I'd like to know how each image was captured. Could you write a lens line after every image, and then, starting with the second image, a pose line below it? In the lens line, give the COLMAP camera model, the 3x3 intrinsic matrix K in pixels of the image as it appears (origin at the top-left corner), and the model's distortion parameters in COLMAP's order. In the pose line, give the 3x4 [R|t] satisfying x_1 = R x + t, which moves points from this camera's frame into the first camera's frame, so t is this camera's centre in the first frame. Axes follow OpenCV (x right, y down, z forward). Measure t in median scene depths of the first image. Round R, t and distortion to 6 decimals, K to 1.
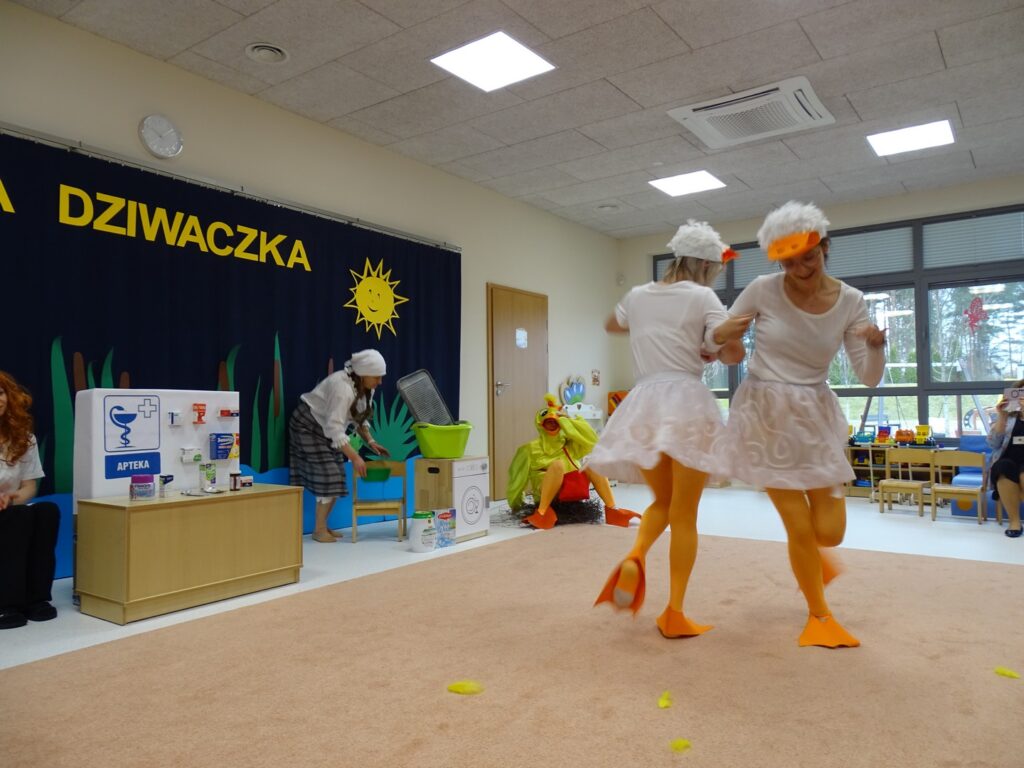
lens RADIAL K [[731.5, 0, 511.8], [0, 731.5, 382.8], [0, 0, 1]] dist [0.006382, 0.001088]
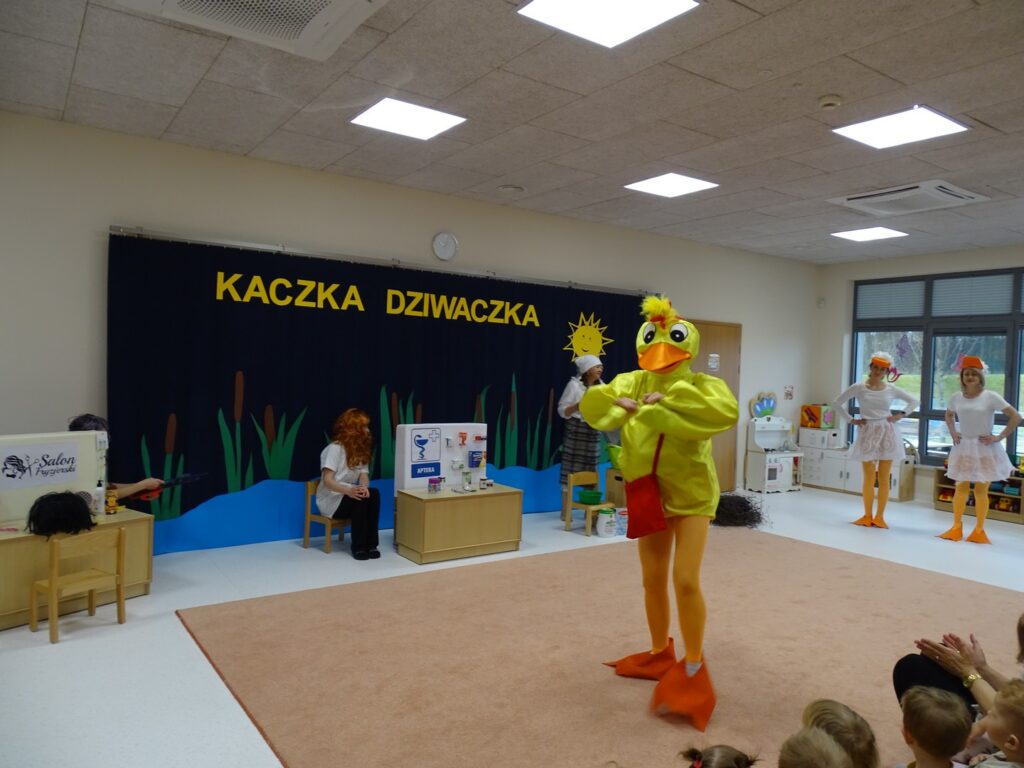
lens RADIAL K [[731.5, 0, 513.1], [0, 731.5, 382.7], [0, 0, 1]] dist [0.006382, 0.001088]
pose [[0.943320, 0.047221, -0.328507, 0.154154], [-0.029466, 0.997834, 0.058819, -0.139880], [0.330573, -0.045805, 0.942668, -0.365639]]
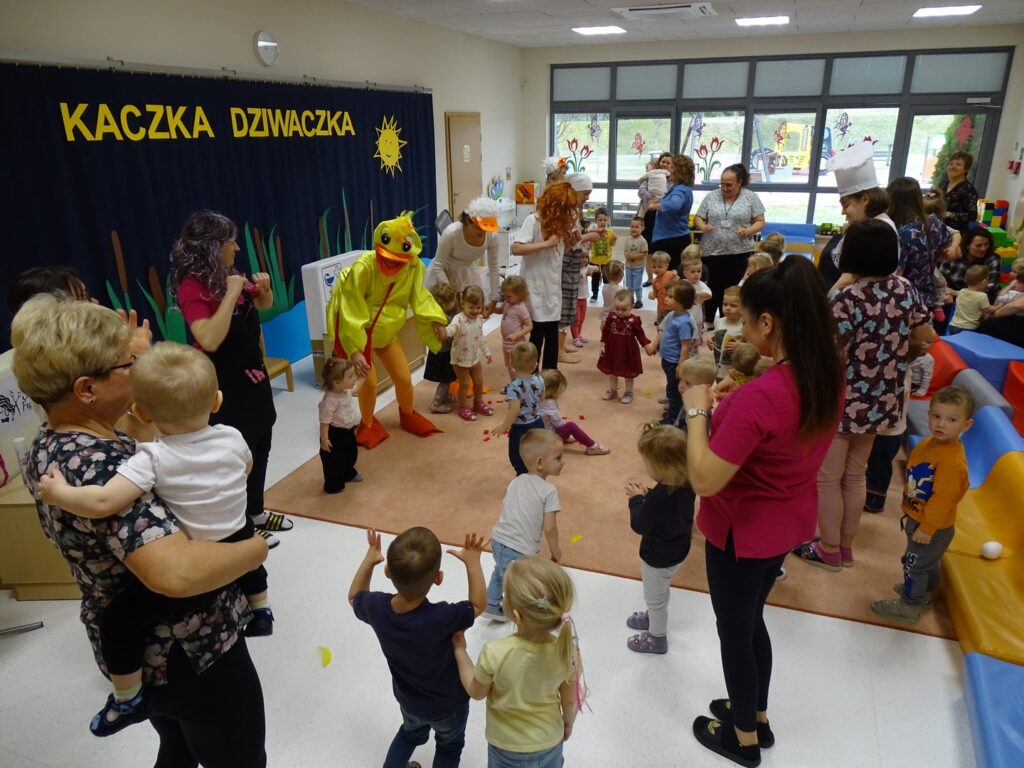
lens RADIAL K [[731.5, 0, 510.9], [0, 731.5, 383.9], [0, 0, 1]] dist [0.006382, 0.001088]
pose [[0.965185, -0.092179, 0.244788, -0.409034], [-0.004790, 0.929460, 0.368891, -0.248809], [-0.261524, -0.357220, 0.896660, -0.474482]]
